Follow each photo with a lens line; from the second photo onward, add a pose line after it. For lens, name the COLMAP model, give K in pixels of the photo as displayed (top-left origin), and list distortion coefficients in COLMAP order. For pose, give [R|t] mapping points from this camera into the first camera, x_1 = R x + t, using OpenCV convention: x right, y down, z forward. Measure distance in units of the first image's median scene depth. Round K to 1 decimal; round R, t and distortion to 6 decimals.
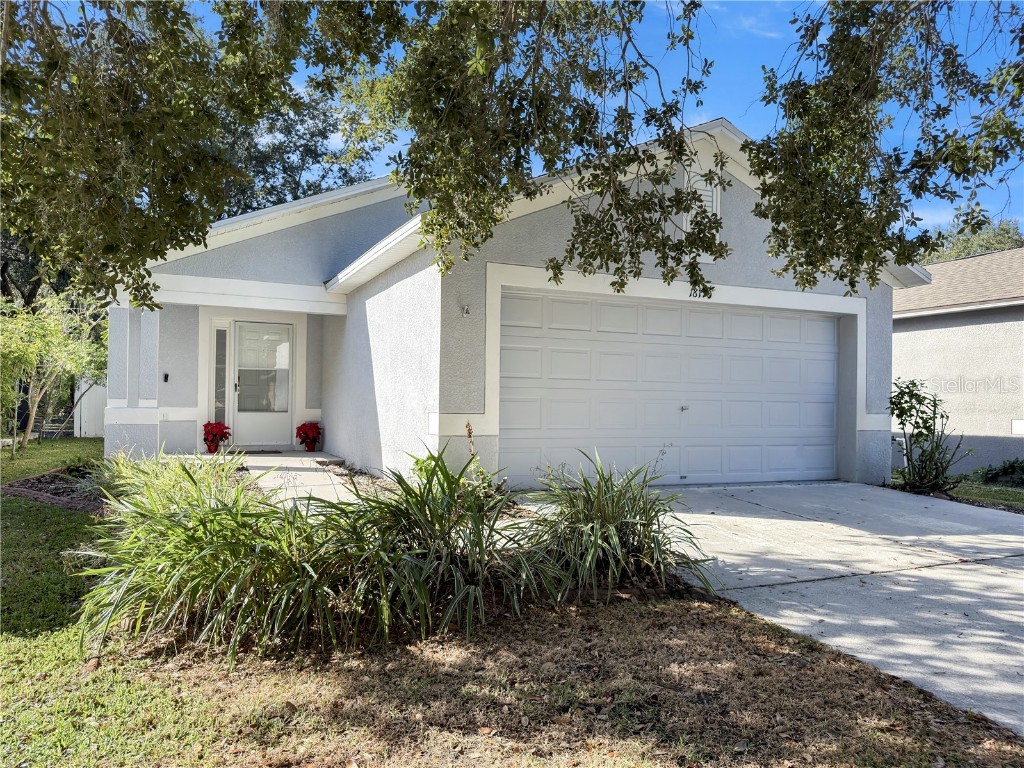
lens RADIAL K [[773.5, 0, 512.3], [0, 773.5, 388.3], [0, 0, 1]] dist [-0.008279, -0.008957]
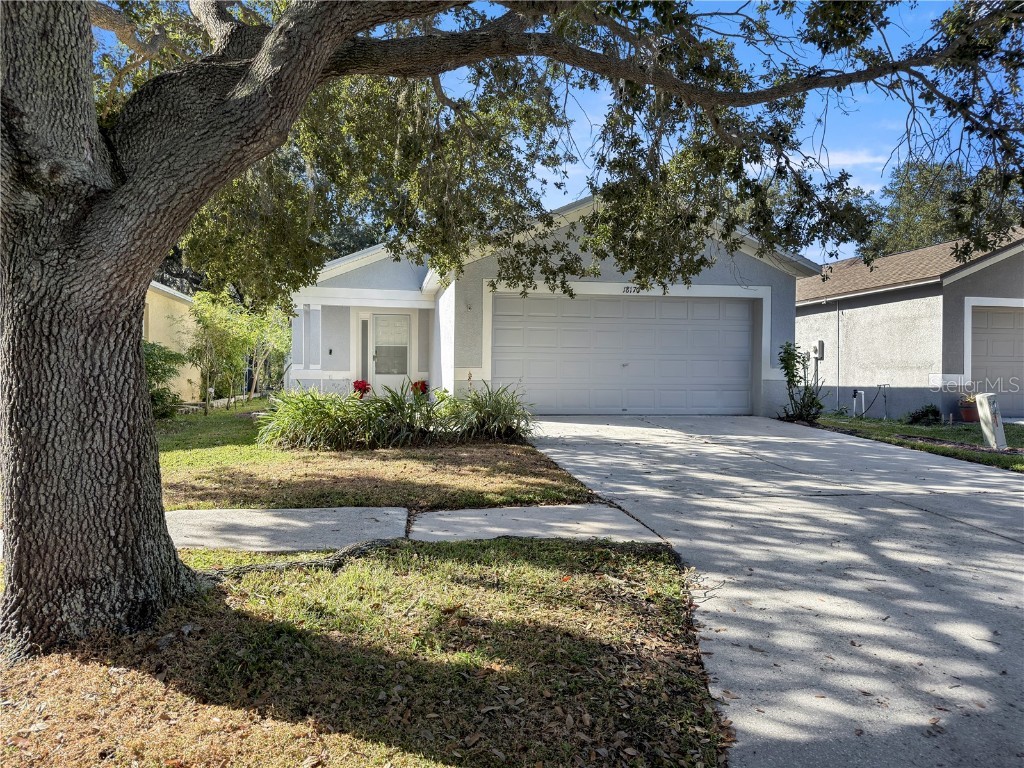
lens RADIAL K [[773.5, 0, 511.3], [0, 773.5, 383.9], [0, 0, 1]] dist [-0.008279, -0.008957]
pose [[0.968271, -0.005983, -0.249831, 0.345324], [0.011808, 0.999692, 0.021822, 0.024448], [0.249624, -0.024080, 0.968043, -0.490650]]
